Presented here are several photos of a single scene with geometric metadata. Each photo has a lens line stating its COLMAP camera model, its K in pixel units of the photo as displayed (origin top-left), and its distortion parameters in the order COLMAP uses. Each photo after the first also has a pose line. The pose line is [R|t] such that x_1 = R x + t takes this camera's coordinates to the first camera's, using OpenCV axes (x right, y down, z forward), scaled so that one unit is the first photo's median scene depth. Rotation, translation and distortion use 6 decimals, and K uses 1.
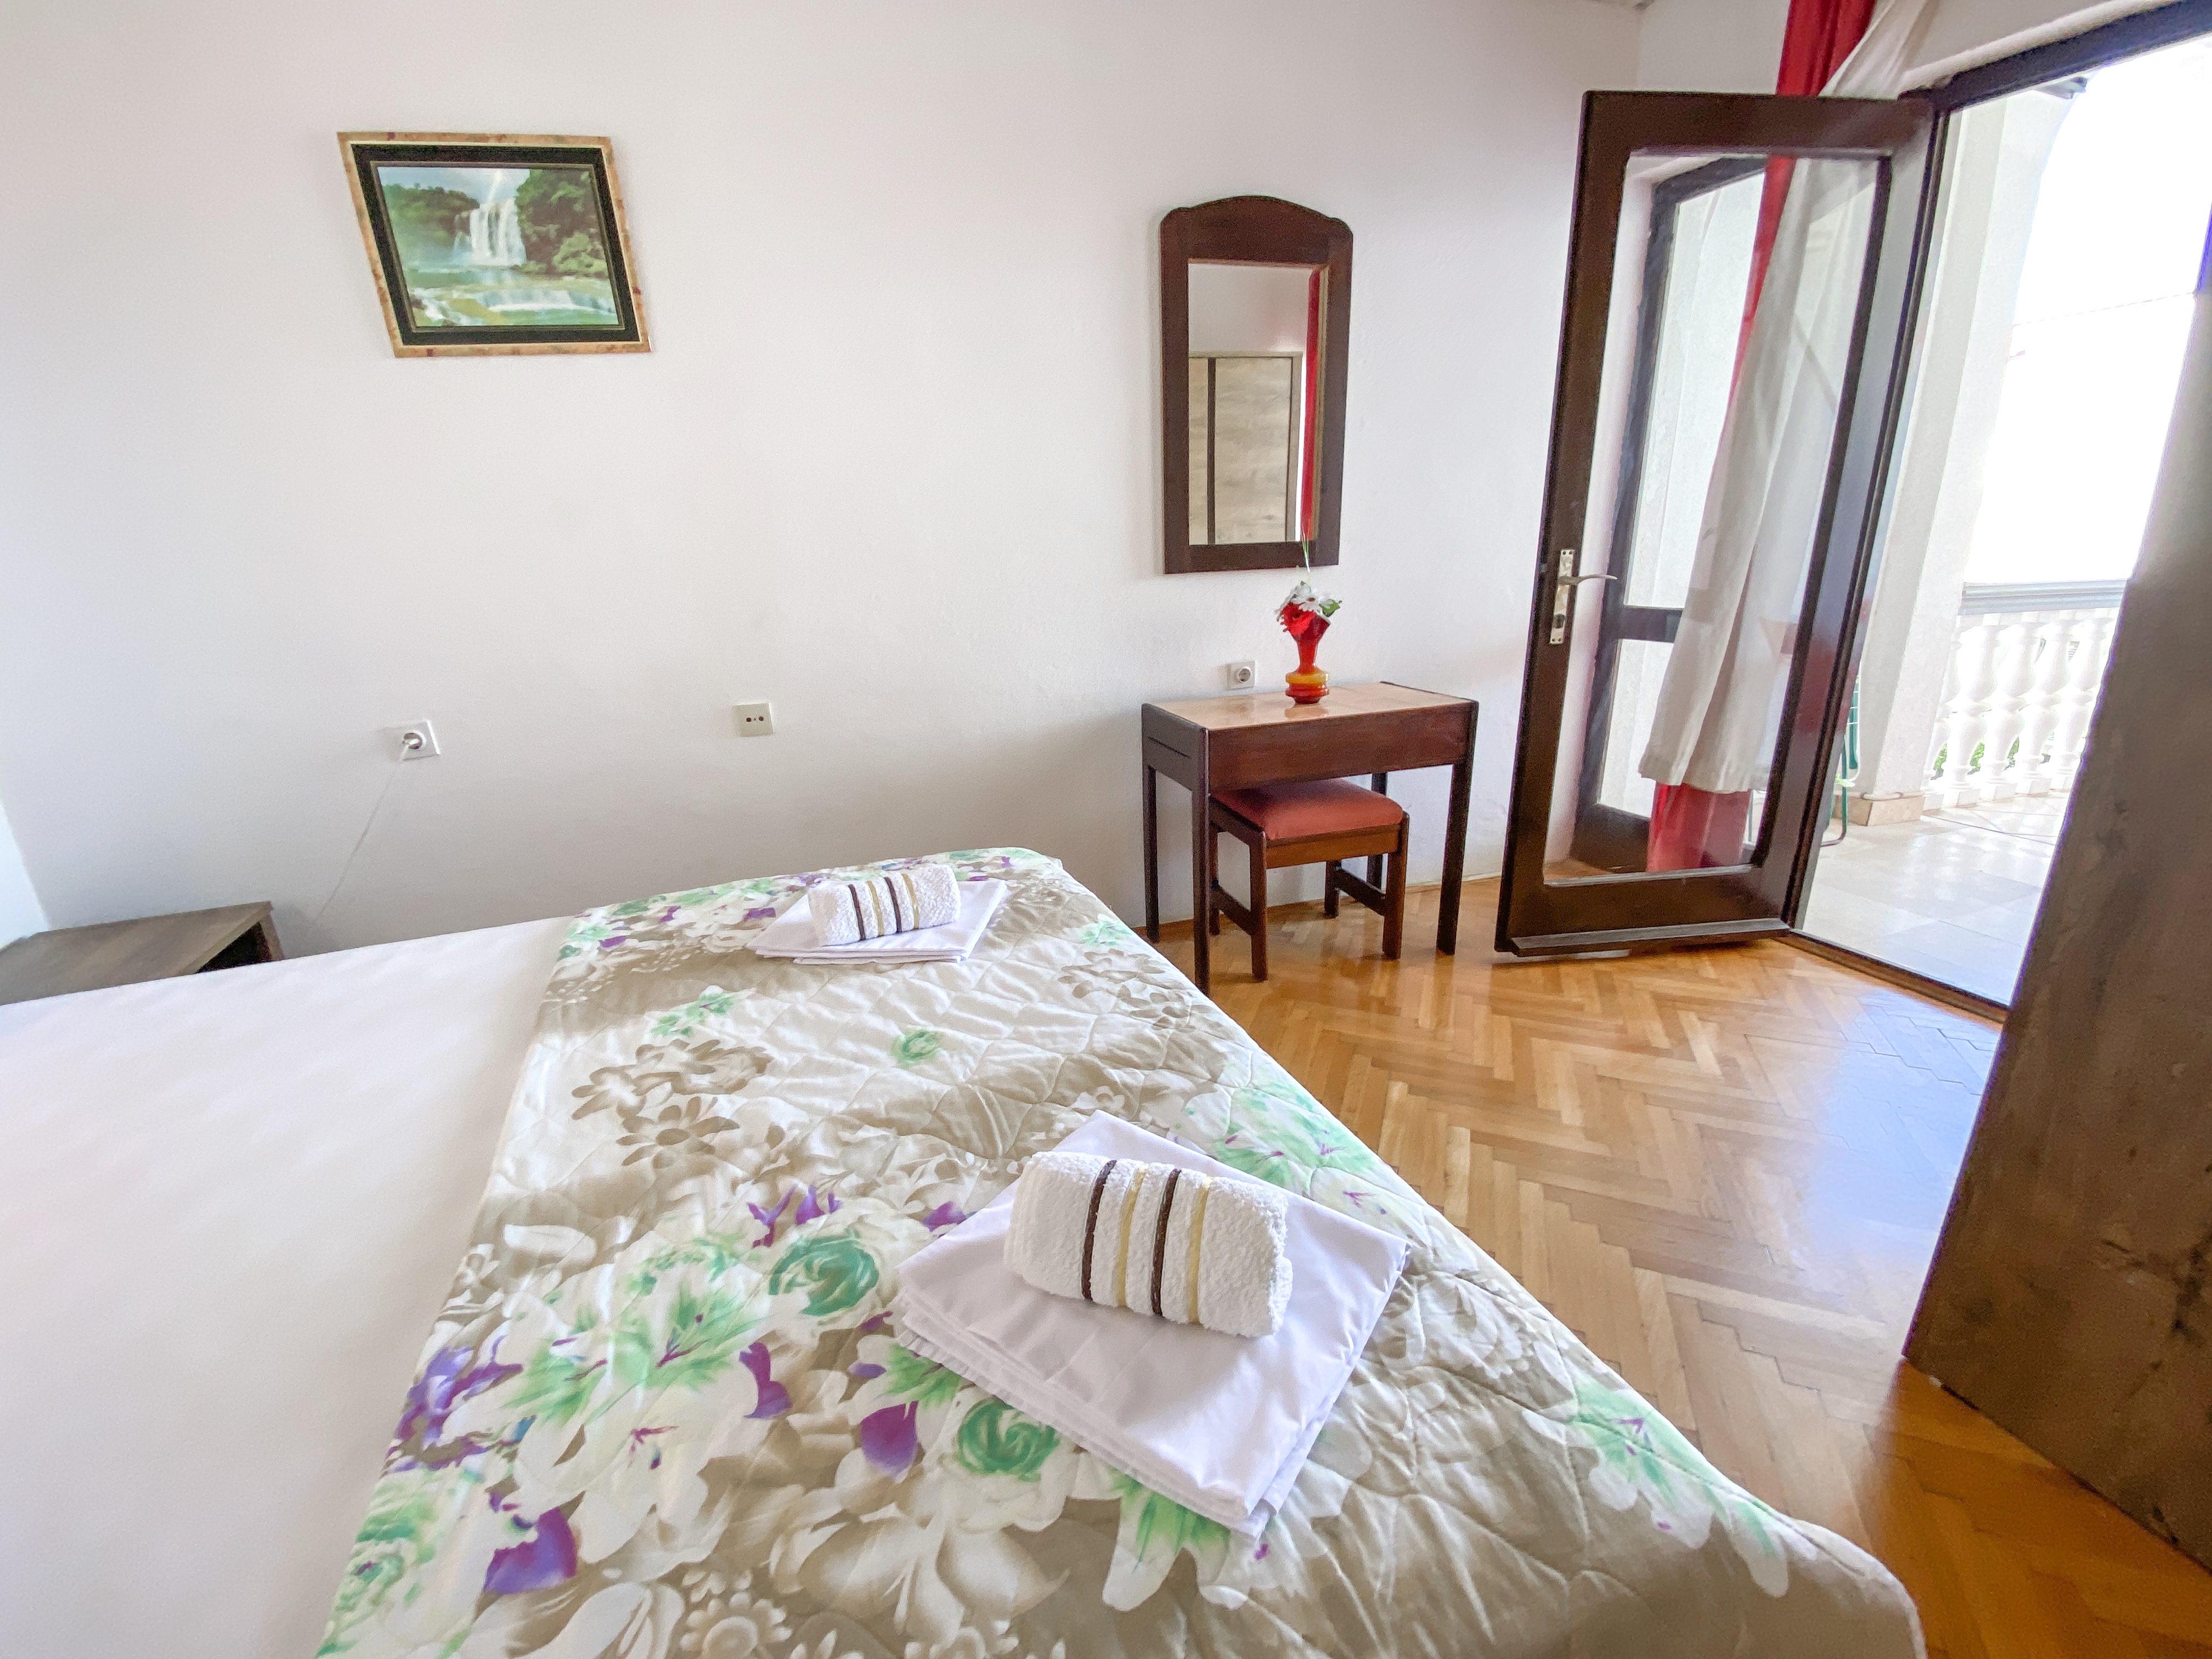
lens RADIAL K [[897.2, 0, 1106.0], [0, 897.2, 829.5], [0, 0, 1]] dist [0.001331, -0.010880]
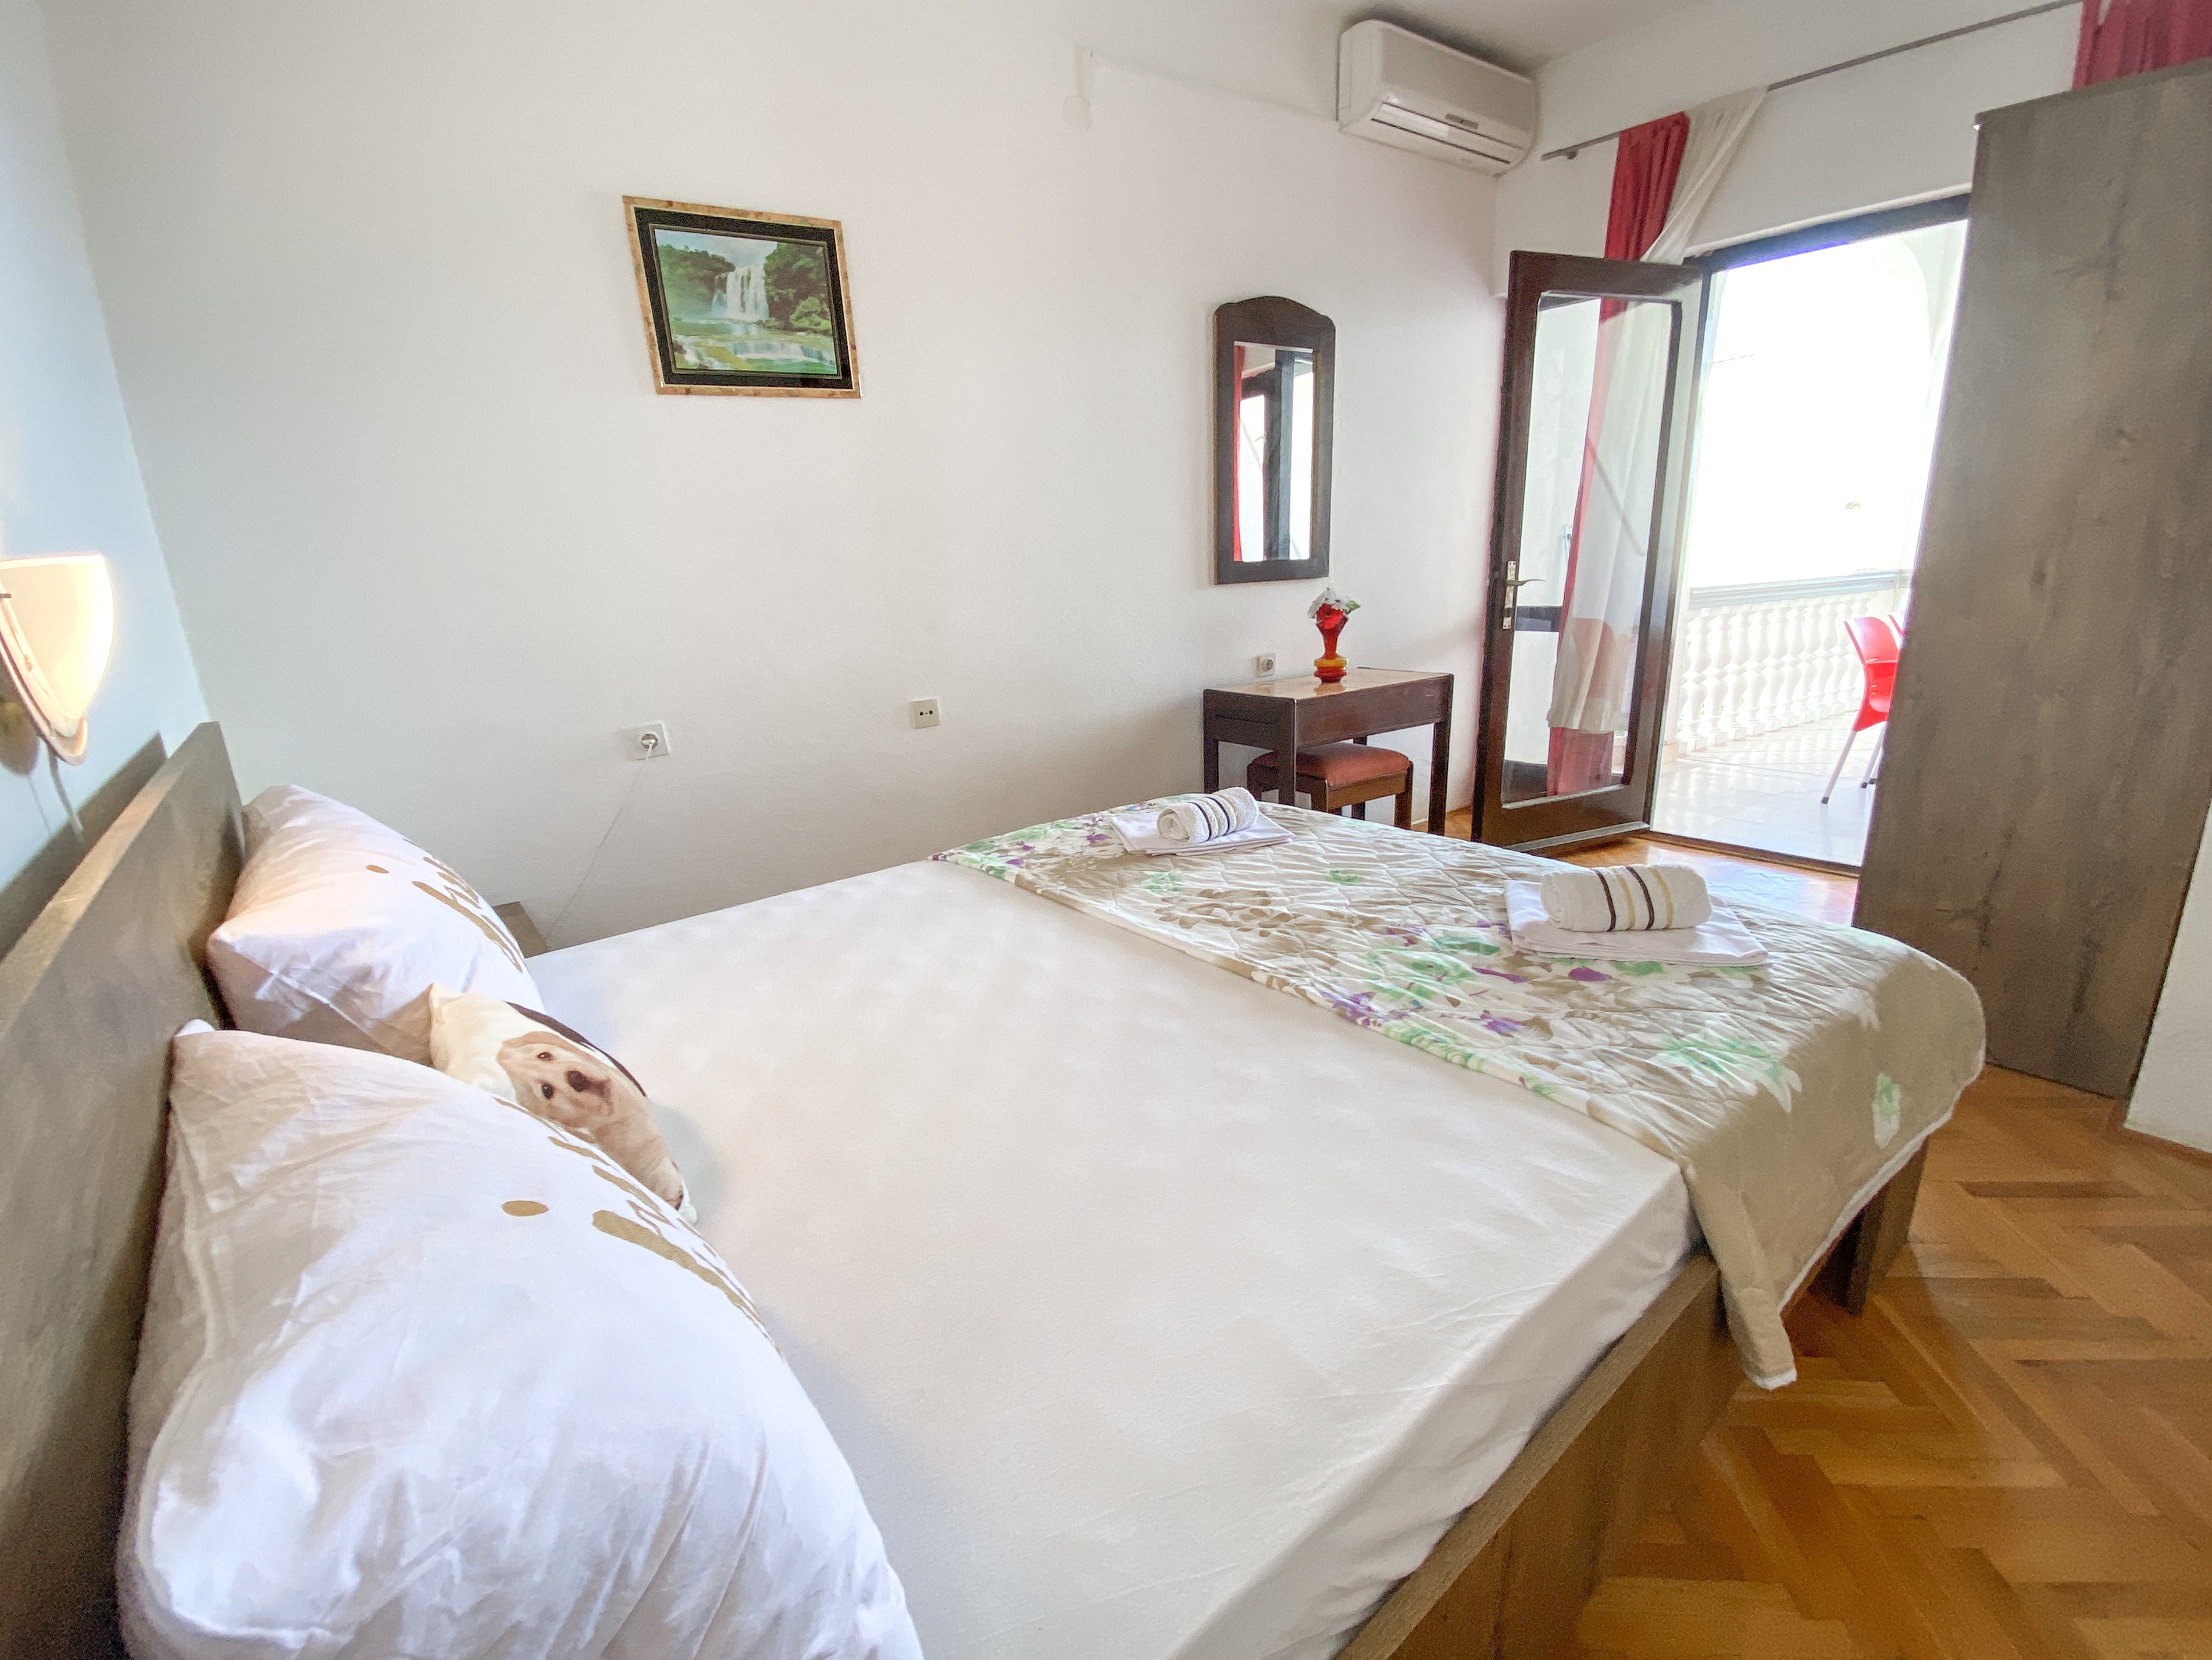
lens RADIAL K [[950.5, 0, 1106.0], [0, 950.5, 830.0], [0, 0, 1]] dist [-0.005732, -0.000307]
pose [[0.956536, -0.085019, 0.278944, -0.662762], [0.098091, 0.994623, -0.033217, 0.113872], [-0.274620, 0.059135, 0.959733, -0.276680]]
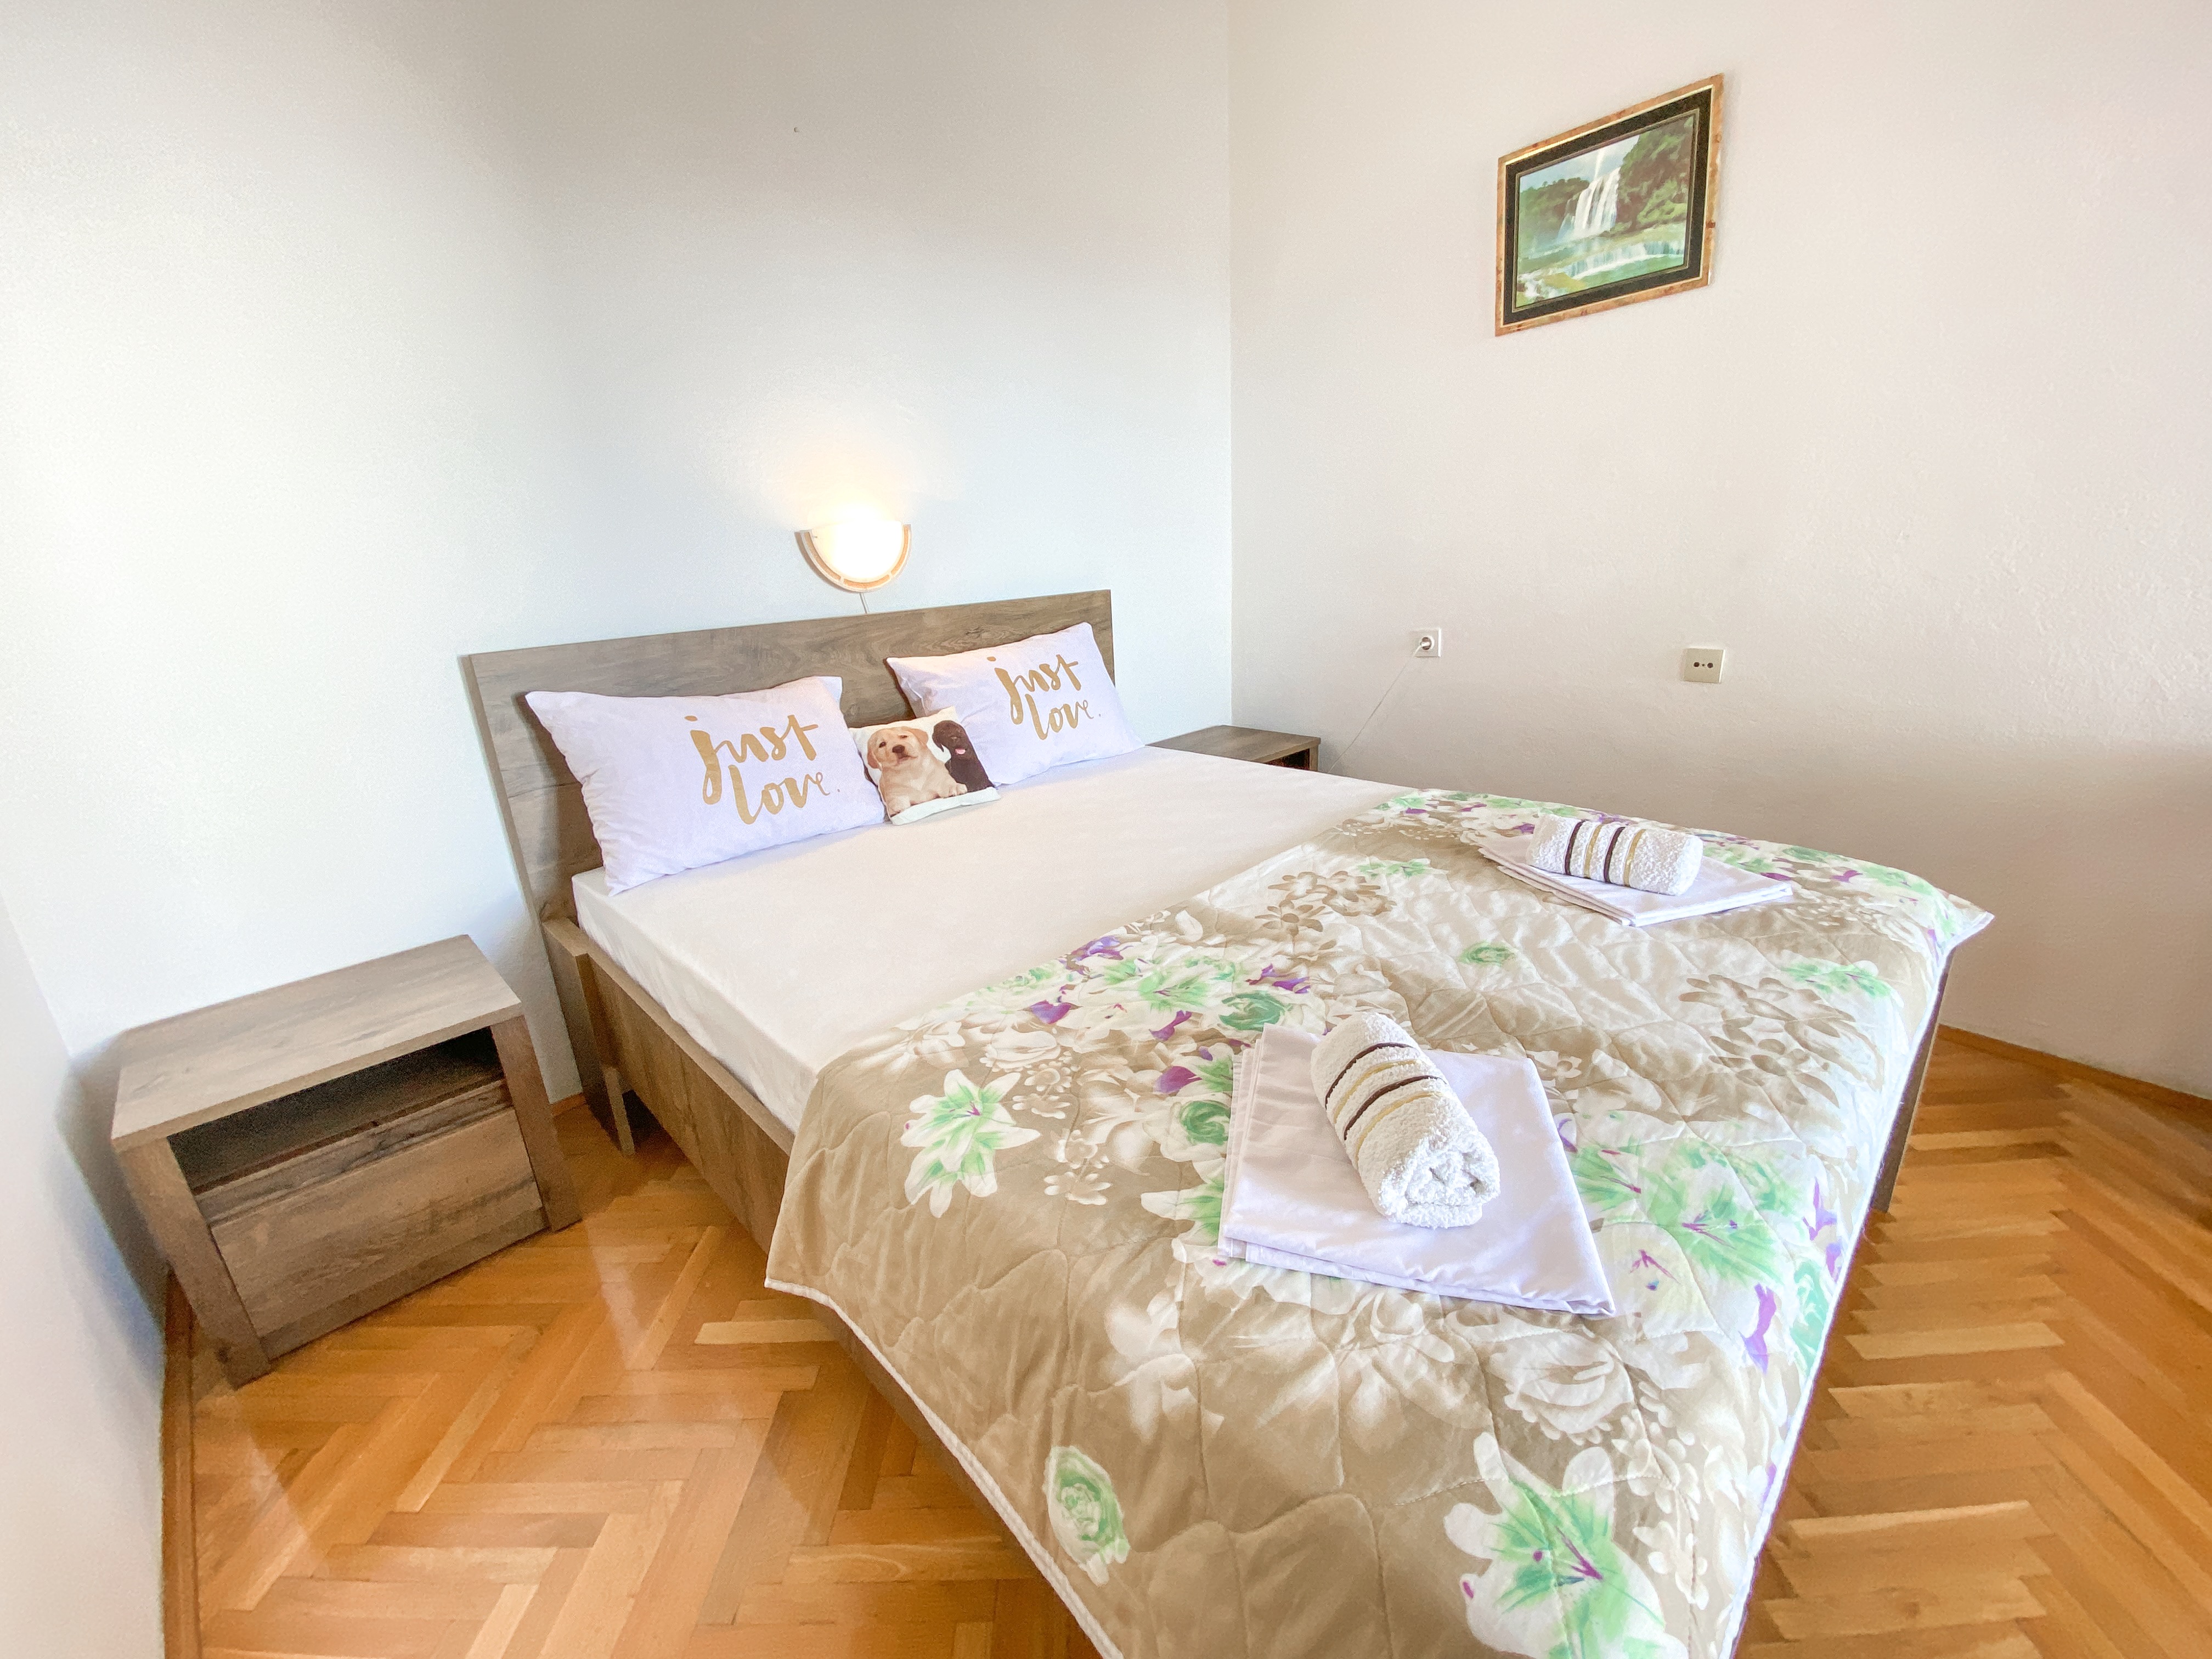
lens RADIAL K [[896.1, 0, 1106.0], [0, 896.1, 829.5], [0, 0, 1]] dist [0.034171, -0.029939]
pose [[0.368233, 0.301944, -0.879338, 0.350444], [-0.241835, 0.944346, 0.222995, -0.024159], [0.897731, 0.130541, 0.420760, 0.057072]]
